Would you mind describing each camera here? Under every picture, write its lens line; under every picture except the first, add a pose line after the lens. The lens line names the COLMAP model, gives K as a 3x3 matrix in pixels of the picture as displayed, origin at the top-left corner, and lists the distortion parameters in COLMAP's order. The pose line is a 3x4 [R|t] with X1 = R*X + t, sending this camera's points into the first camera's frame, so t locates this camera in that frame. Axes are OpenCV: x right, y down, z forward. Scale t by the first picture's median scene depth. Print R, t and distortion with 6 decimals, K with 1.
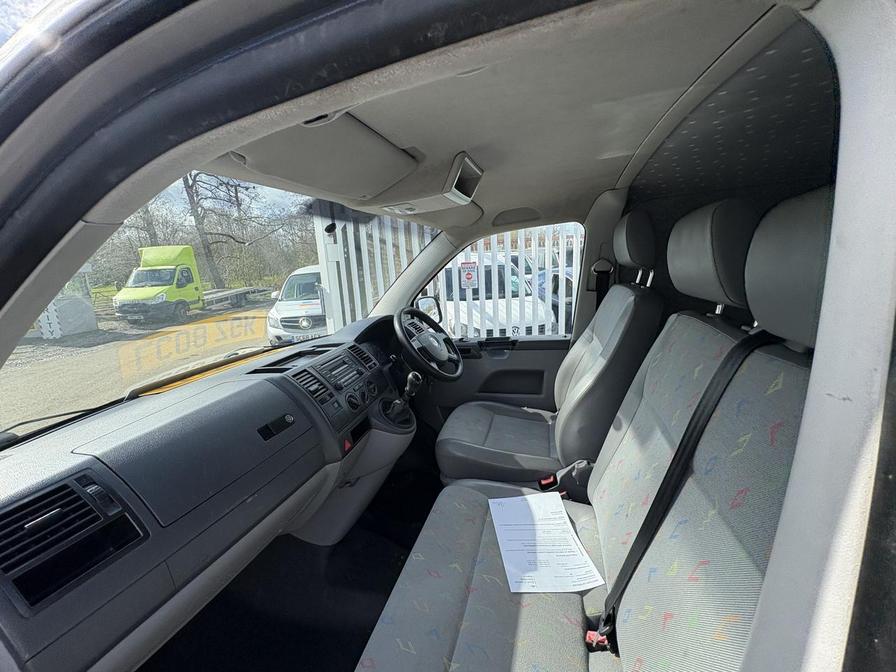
lens RADIAL K [[362.5, 0, 448.0], [0, 362.5, 336.0], [0, 0, 1]] dist [0.000211, 0.000195]
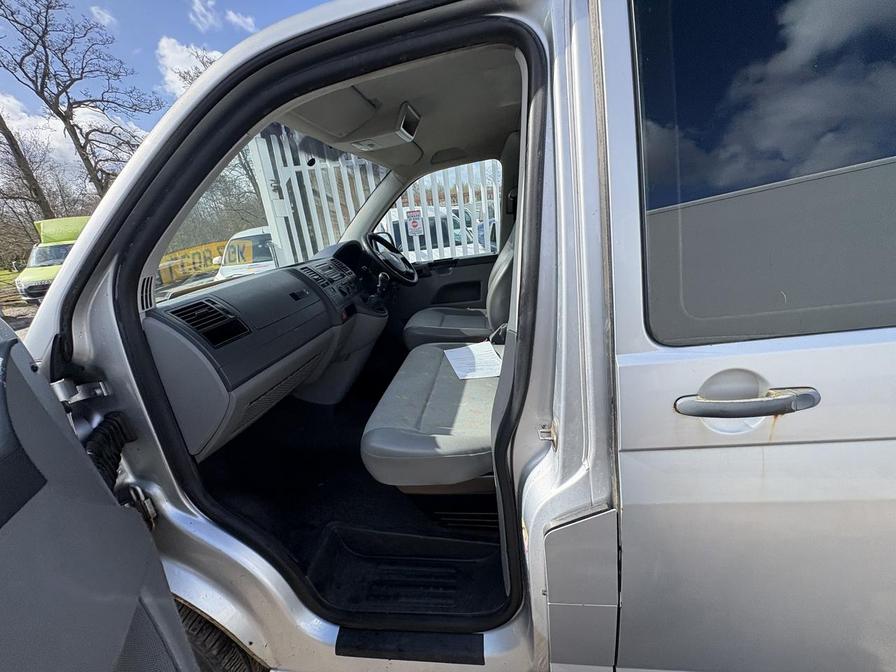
lens RADIAL K [[356.2, 0, 453.9], [0, 356.2, 336.7], [0, 0, 1]] dist [-0.001651, -0.000418]
pose [[0.985027, -0.095069, 0.143821, -0.036702], [0.078834, 0.990271, 0.114664, 0.162121], [-0.153323, -0.101609, 0.982938, -0.310501]]
